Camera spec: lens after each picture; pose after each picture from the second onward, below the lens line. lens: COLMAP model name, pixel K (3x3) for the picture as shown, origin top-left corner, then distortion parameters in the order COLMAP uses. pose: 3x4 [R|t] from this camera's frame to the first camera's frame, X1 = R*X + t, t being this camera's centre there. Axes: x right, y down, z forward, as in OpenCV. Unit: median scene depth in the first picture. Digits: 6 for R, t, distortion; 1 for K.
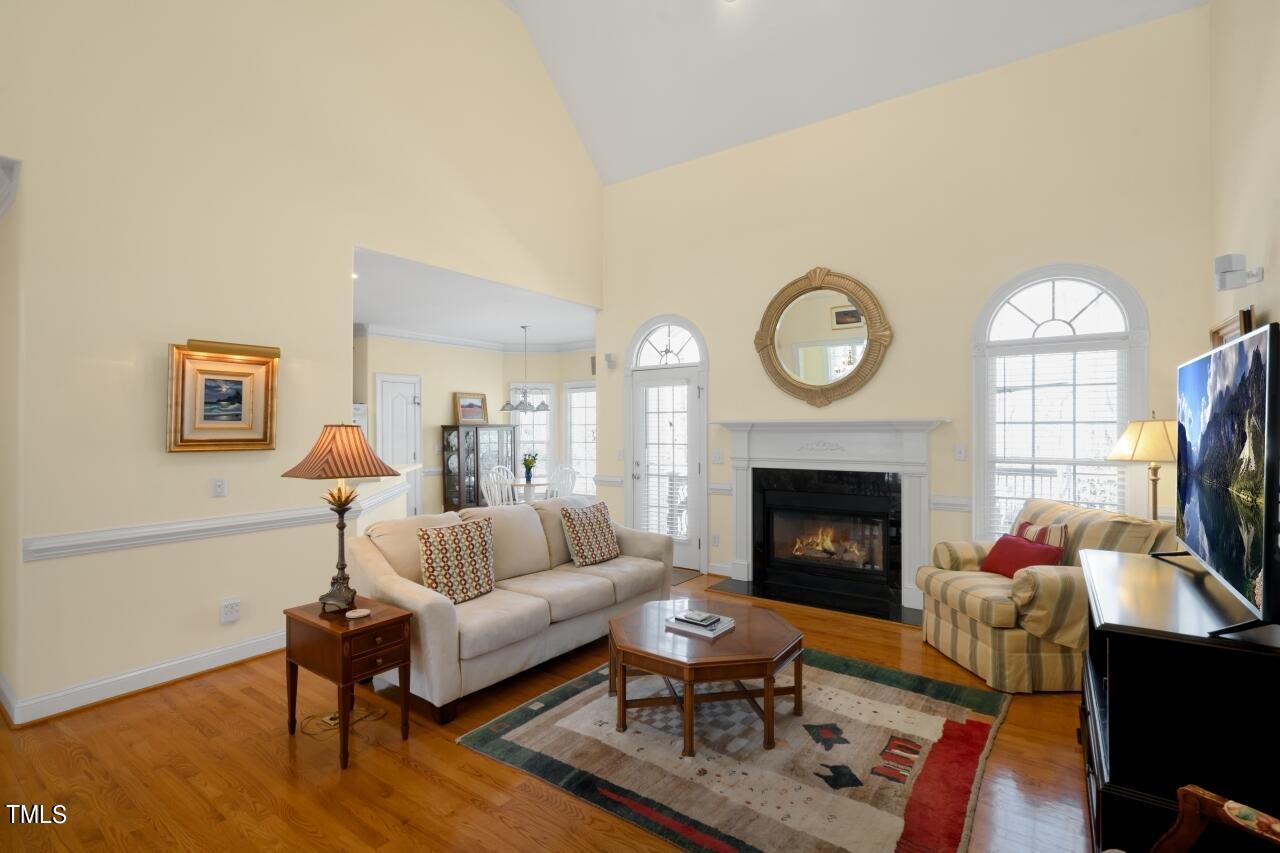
lens RADIAL K [[576.4, 0, 640.8], [0, 576.4, 427.8], [0, 0, 1]] dist [-0.003503, 0.001321]
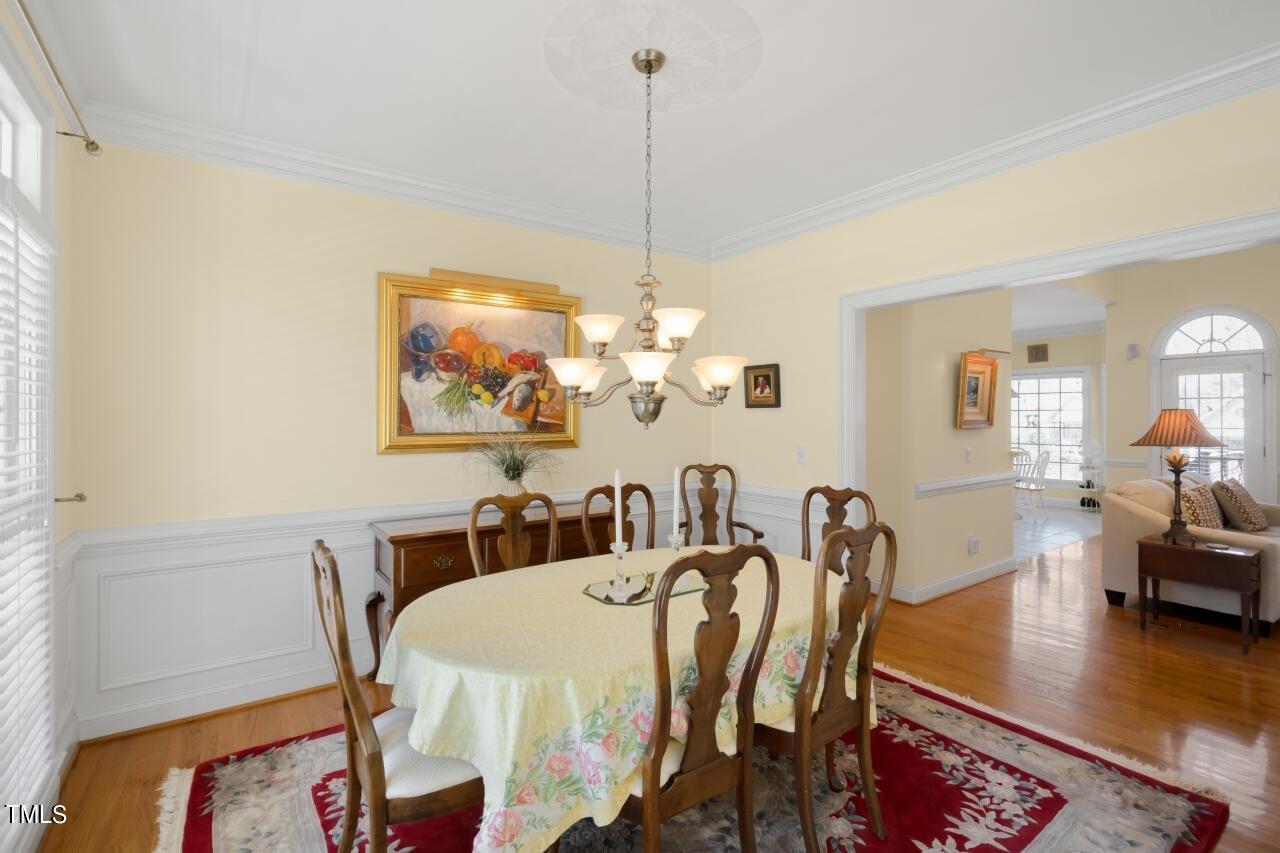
lens RADIAL K [[586.9, 0, 643.1], [0, 586.9, 416.1], [0, 0, 1]] dist [-0.006019, 0.000655]
pose [[0.945886, 0.002500, -0.324491, -0.699241], [-0.001629, 0.999994, 0.002956, 0.005194], [0.324496, -0.002268, 0.945884, -0.401108]]
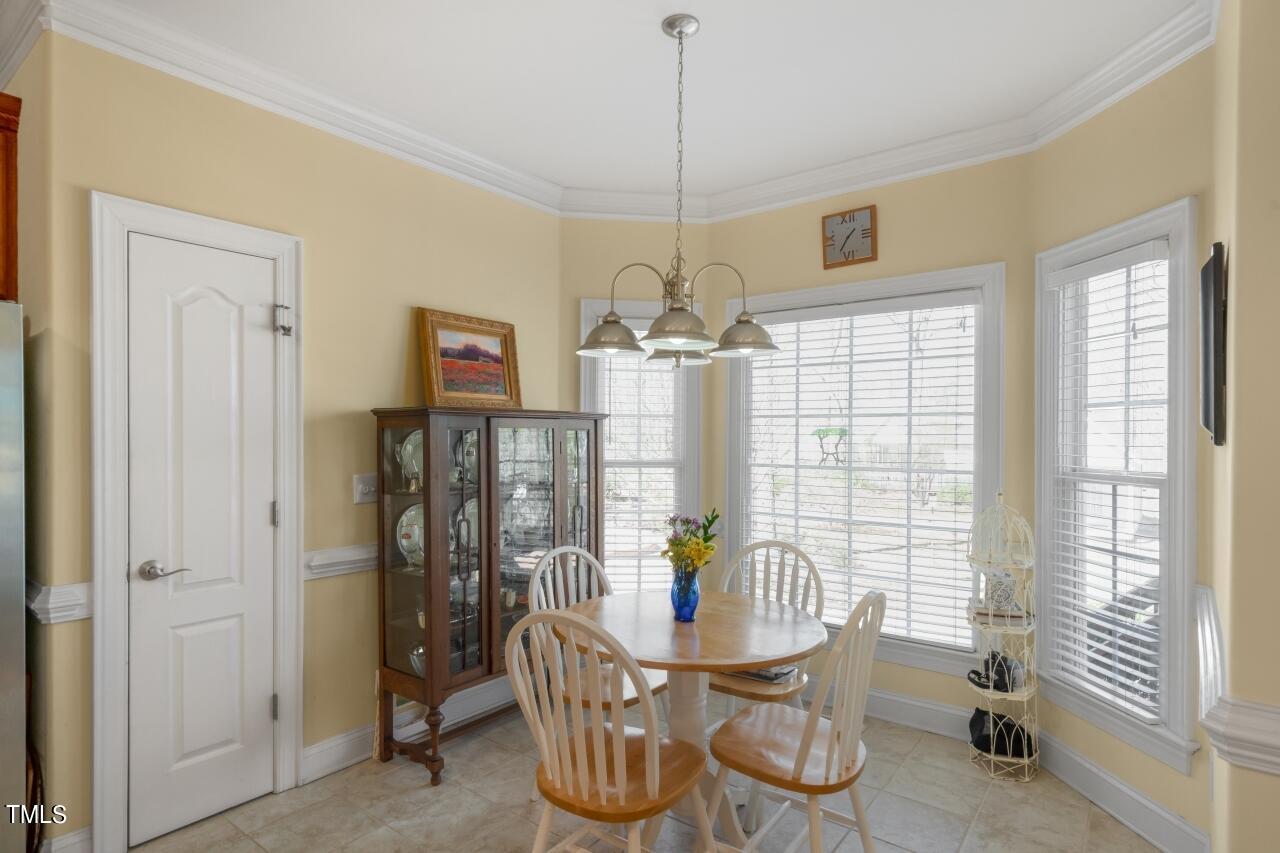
lens RADIAL K [[671.7, 0, 643.9], [0, 671.7, 438.3], [0, 0, 1]] dist [0.002451, 0.000791]
pose [[0.998931, 0.009998, -0.045130, -0.300010], [-0.009769, 0.999938, 0.005289, 0.012437], [0.045181, -0.004843, 0.998967, 1.044602]]
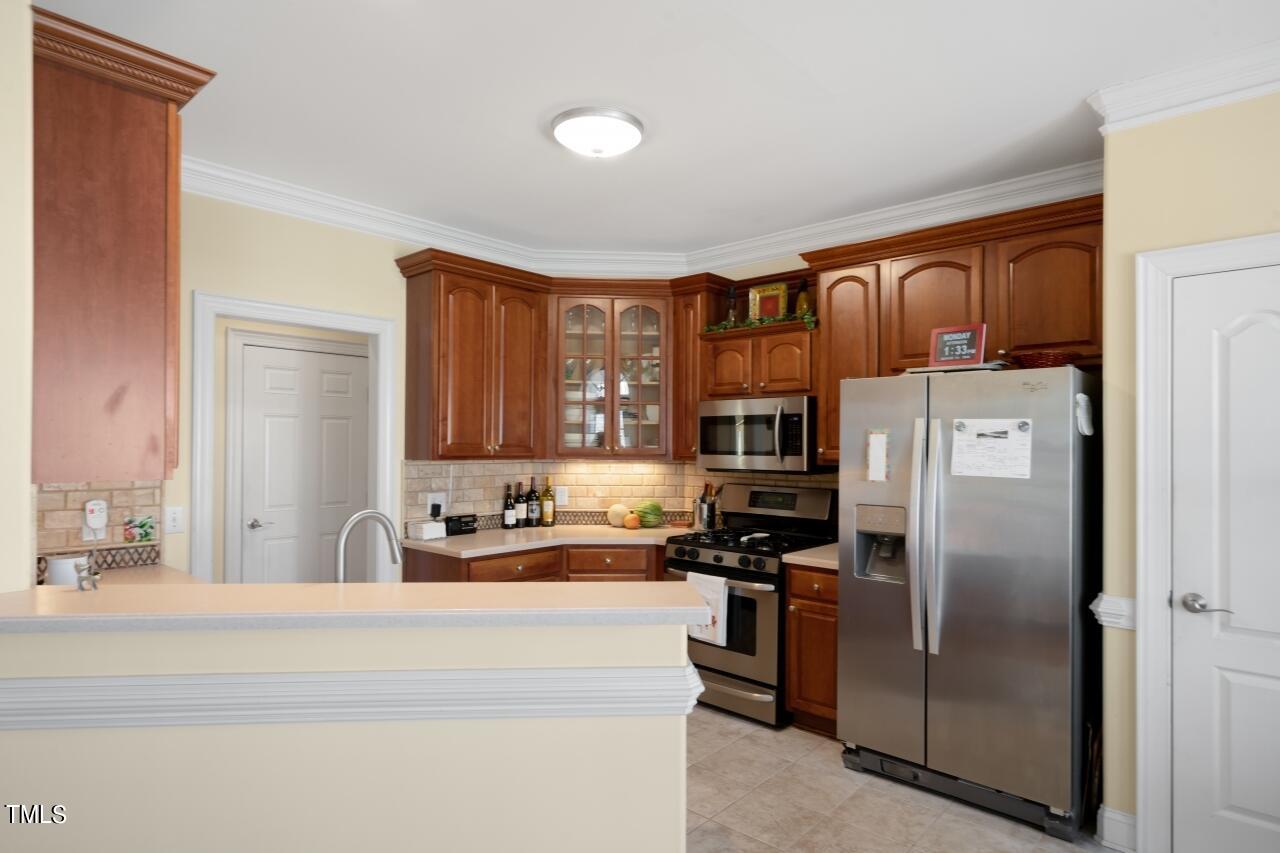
lens RADIAL K [[701.8, 0, 642.8], [0, 701.8, 442.7], [0, 0, 1]] dist [0.004376, 0.000957]
pose [[-0.112348, 0.000240, -0.993669, -0.127674], [-0.004396, 0.999990, 0.000738, -0.001715], [0.993659, 0.004451, -0.112346, 1.158807]]
